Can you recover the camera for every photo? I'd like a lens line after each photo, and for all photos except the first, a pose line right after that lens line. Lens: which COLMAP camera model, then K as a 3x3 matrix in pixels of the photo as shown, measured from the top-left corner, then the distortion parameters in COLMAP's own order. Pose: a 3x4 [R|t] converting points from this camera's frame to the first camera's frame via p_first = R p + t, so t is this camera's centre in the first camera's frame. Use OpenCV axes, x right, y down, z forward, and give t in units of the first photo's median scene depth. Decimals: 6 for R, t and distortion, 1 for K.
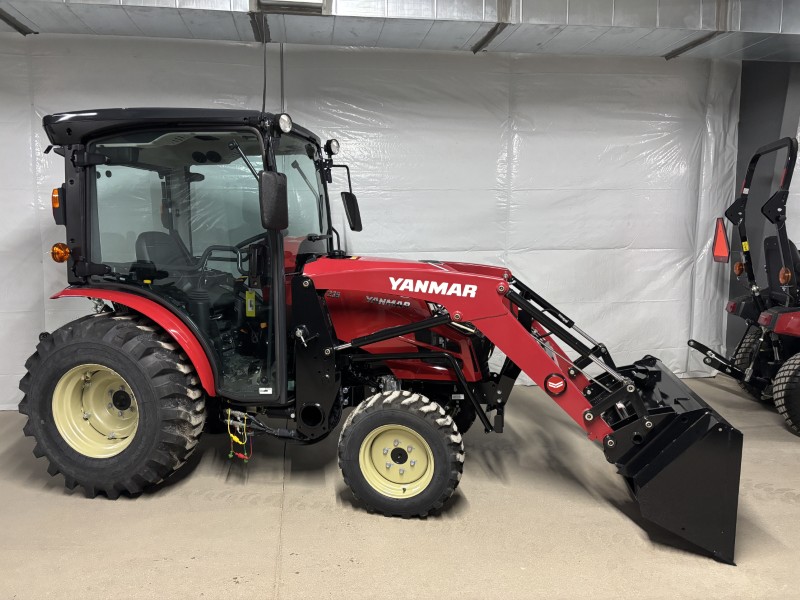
lens RADIAL K [[610.4, 0, 398.6], [0, 610.4, 299.8], [0, 0, 1]] dist [0.020941, -0.021273]
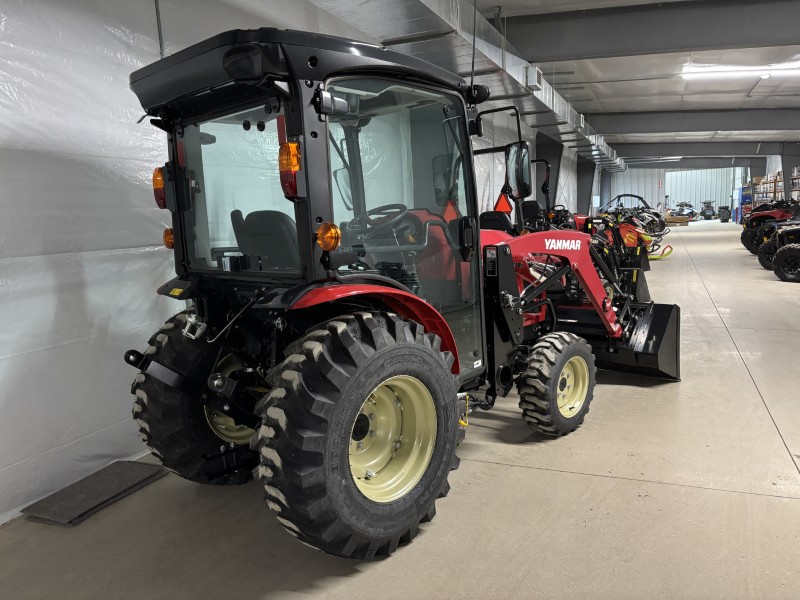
lens RADIAL K [[610.4, 0, 400.8], [0, 610.4, 302.0], [0, 0, 1]] dist [0.020941, -0.021273]
pose [[0.537971, -0.143840, 0.830600, -1.095739], [0.134903, 0.987325, 0.083606, -0.049978], [-0.832099, 0.067073, 0.550557, 0.547013]]
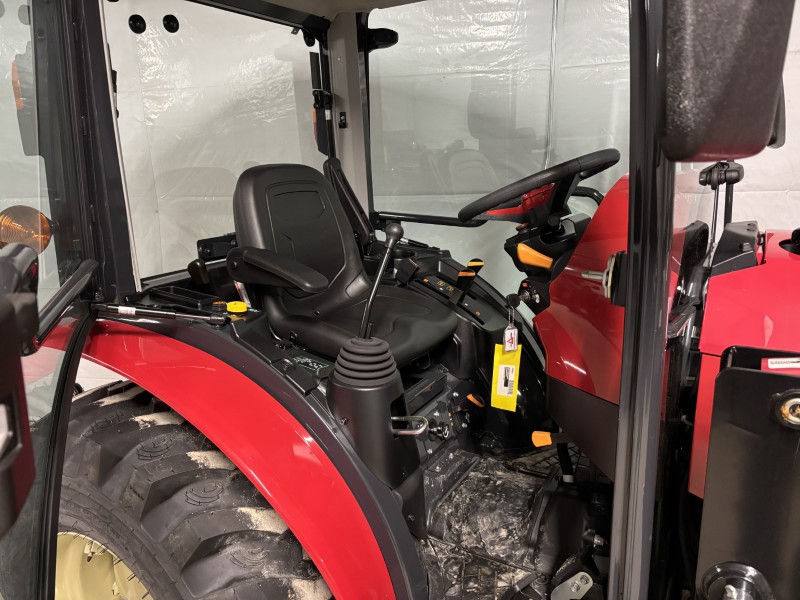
lens RADIAL K [[610.4, 0, 400.0], [0, 610.4, 301.6], [0, 0, 1]] dist [0.020941, -0.021273]
pose [[0.945833, 0.058711, -0.319301, -0.206743], [-0.012568, 0.989396, 0.144696, -0.092446], [0.324410, -0.132846, 0.936541, 0.716688]]
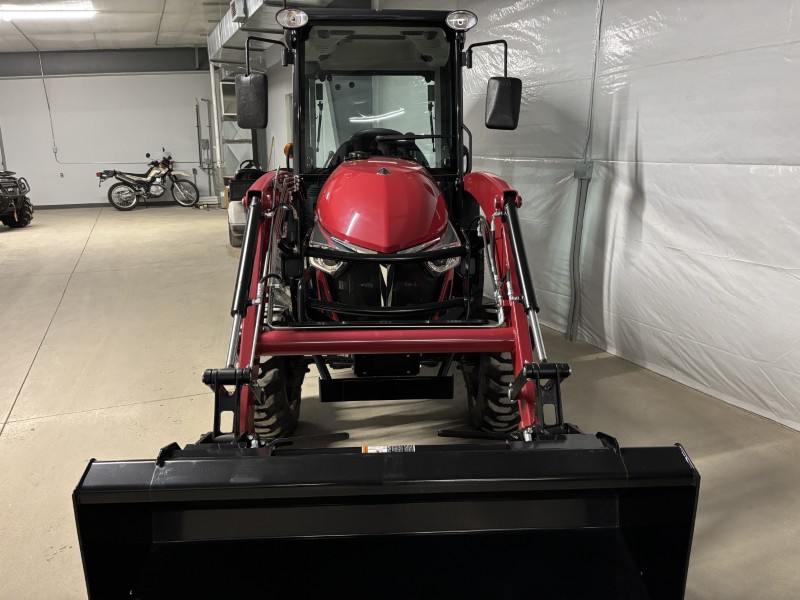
lens RADIAL K [[610.4, 0, 399.7], [0, 610.4, 297.9], [0, 0, 1]] dist [0.020941, -0.021273]
pose [[0.249947, 0.237665, -0.938638, 0.866660], [-0.102801, 0.970442, 0.218343, -0.080787], [0.962787, 0.041919, 0.266991, 0.886901]]
